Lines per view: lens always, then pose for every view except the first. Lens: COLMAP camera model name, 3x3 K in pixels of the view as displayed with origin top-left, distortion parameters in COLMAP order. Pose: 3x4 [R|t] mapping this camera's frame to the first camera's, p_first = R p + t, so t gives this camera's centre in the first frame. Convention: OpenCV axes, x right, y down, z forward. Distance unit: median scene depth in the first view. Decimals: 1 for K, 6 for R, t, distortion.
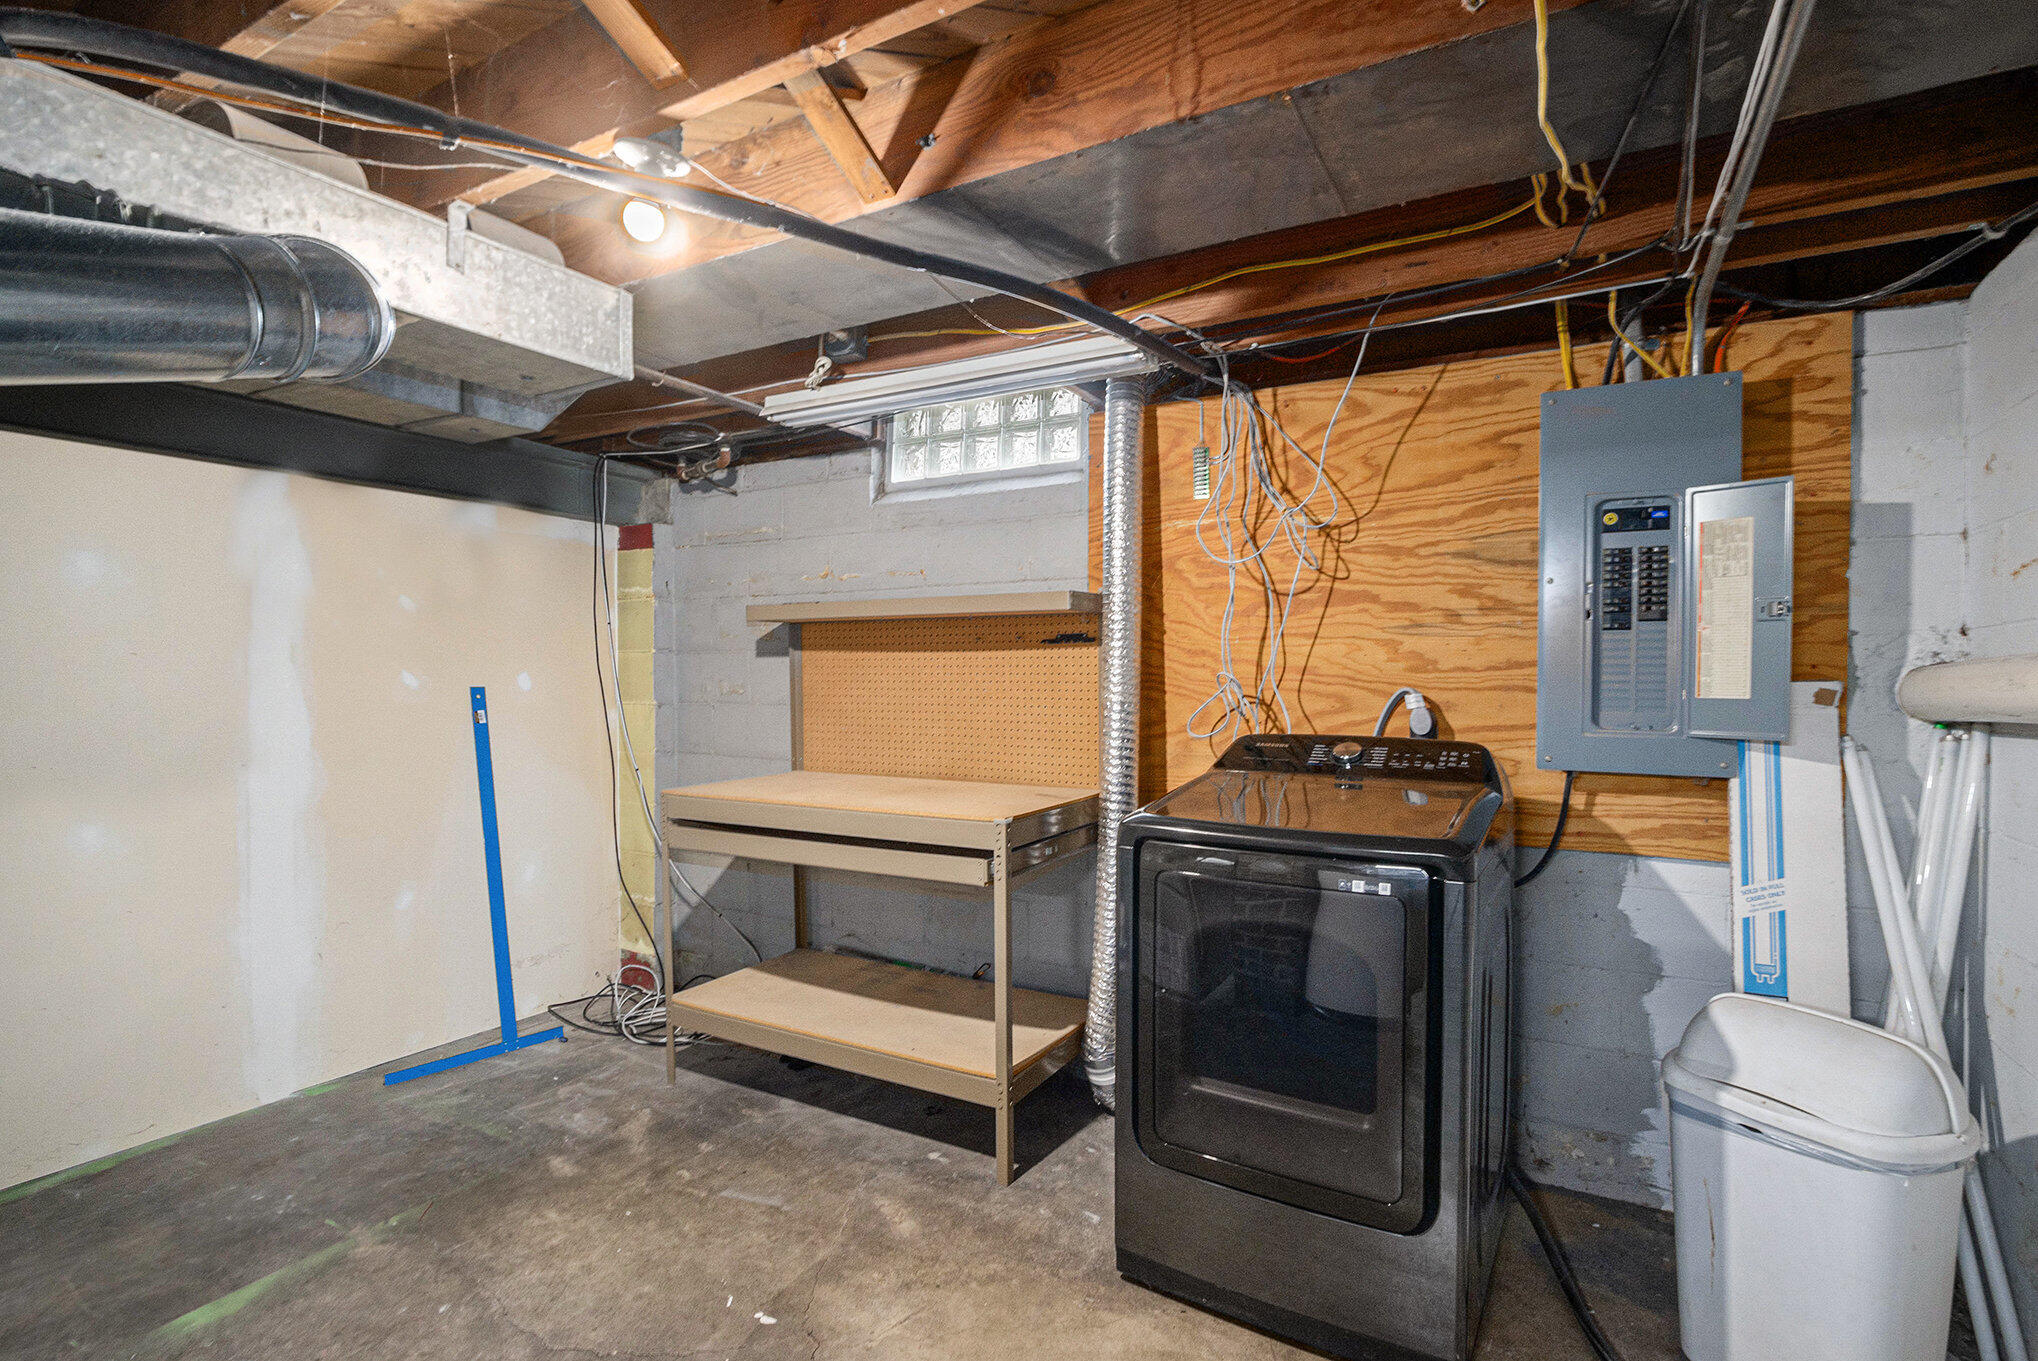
lens RADIAL K [[960.9, 0, 1014.4], [0, 960.9, 686.9], [0, 0, 1]] dist [-0.024627, 0.000121]
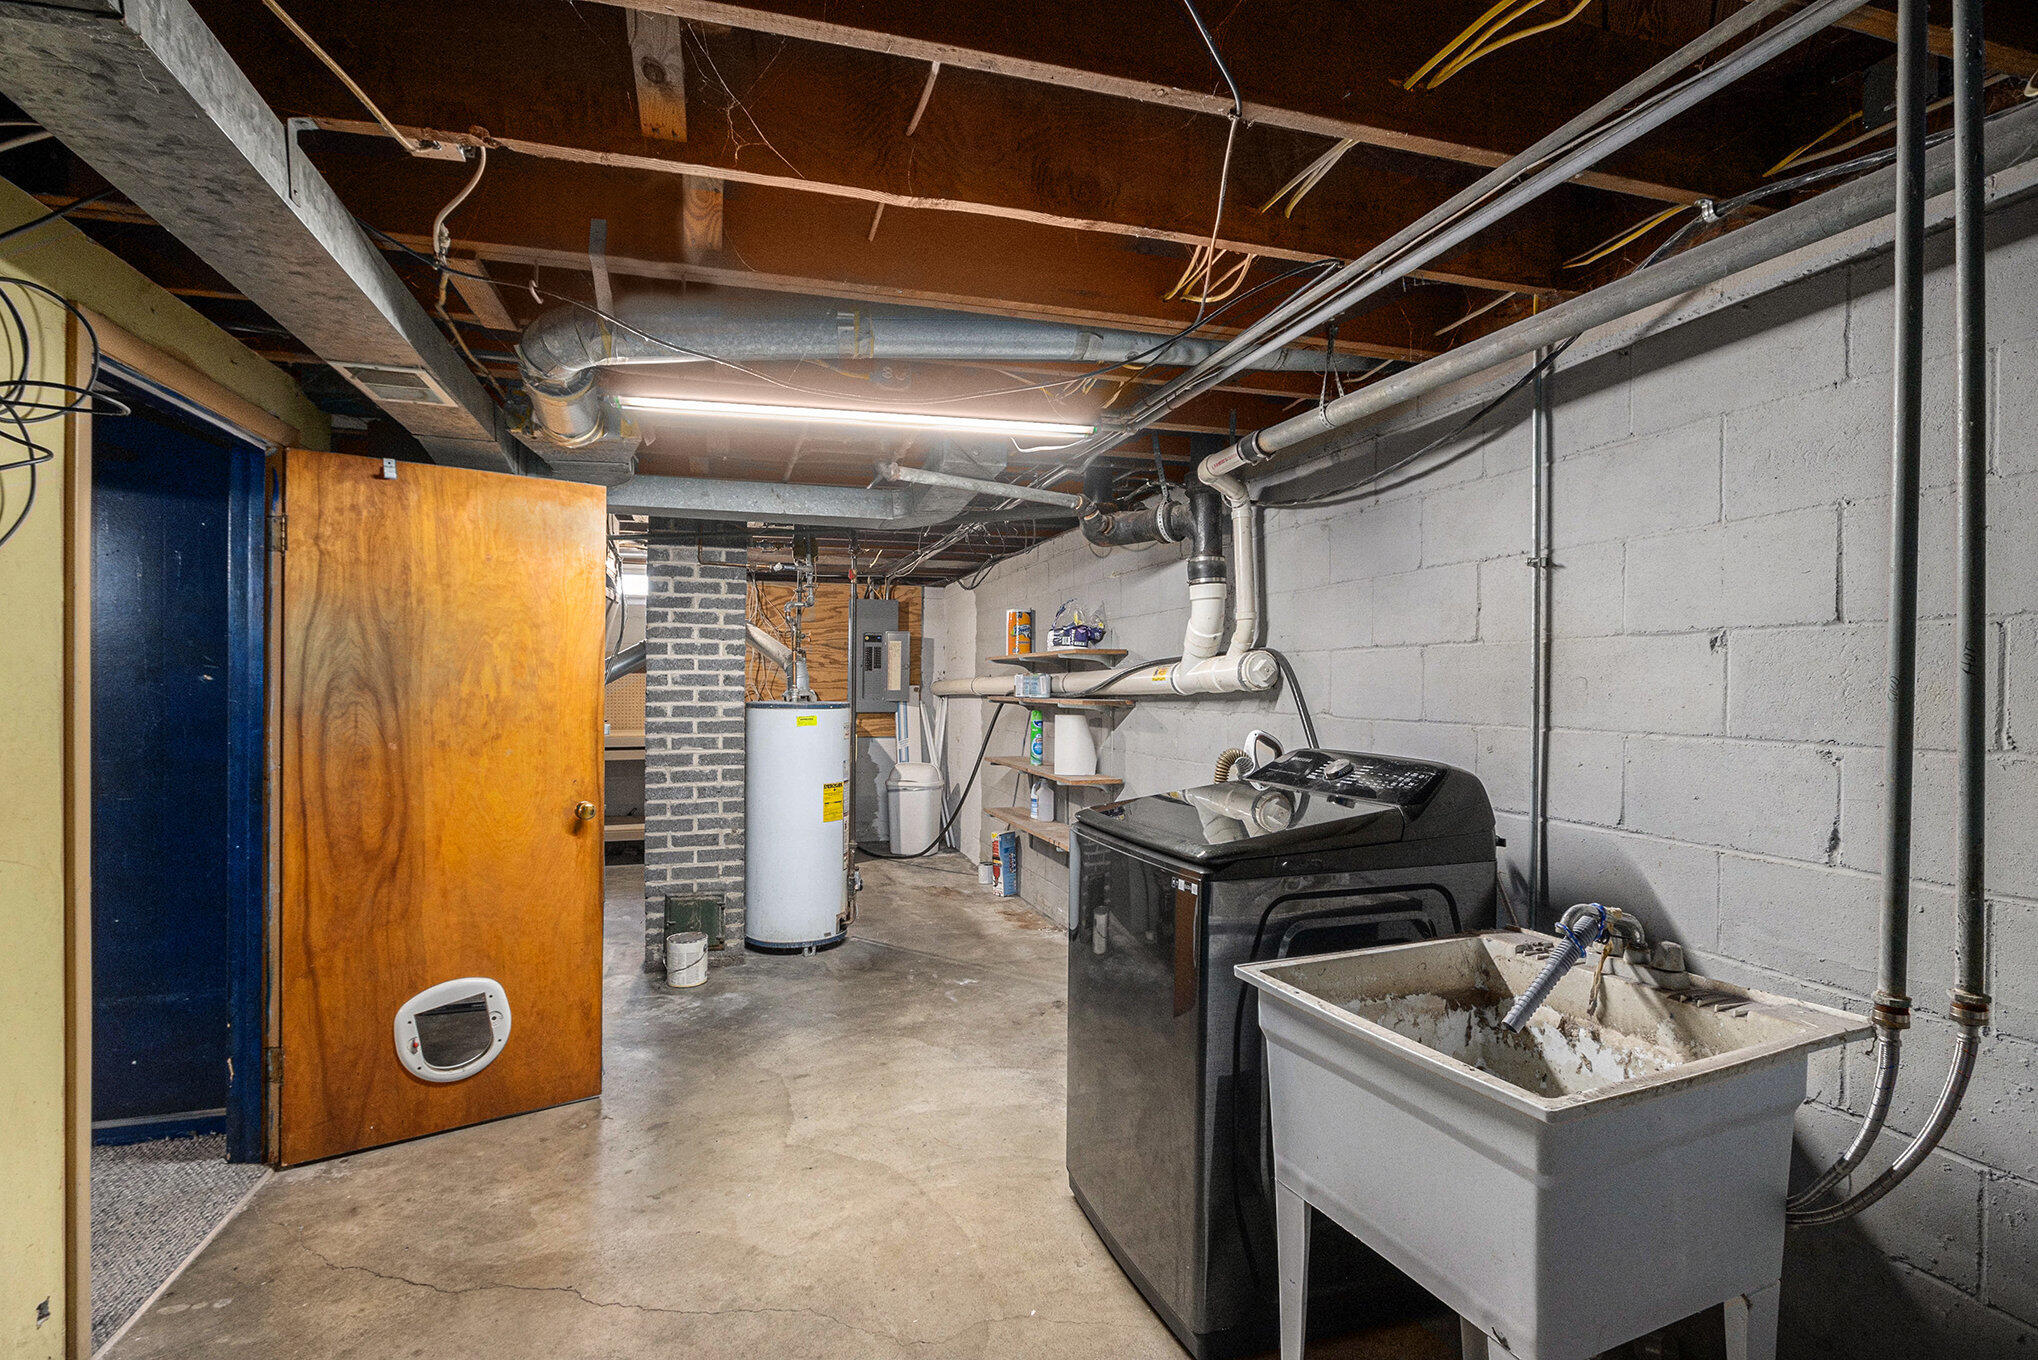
lens RADIAL K [[960.9, 0, 1018.0], [0, 960.9, 688.9], [0, 0, 1]] dist [-0.024627, 0.000121]
pose [[0.687342, -0.004041, 0.726322, -1.575712], [0.011537, 0.999919, -0.005355, 0.033470], [-0.726242, 0.012061, 0.687333, -1.847025]]
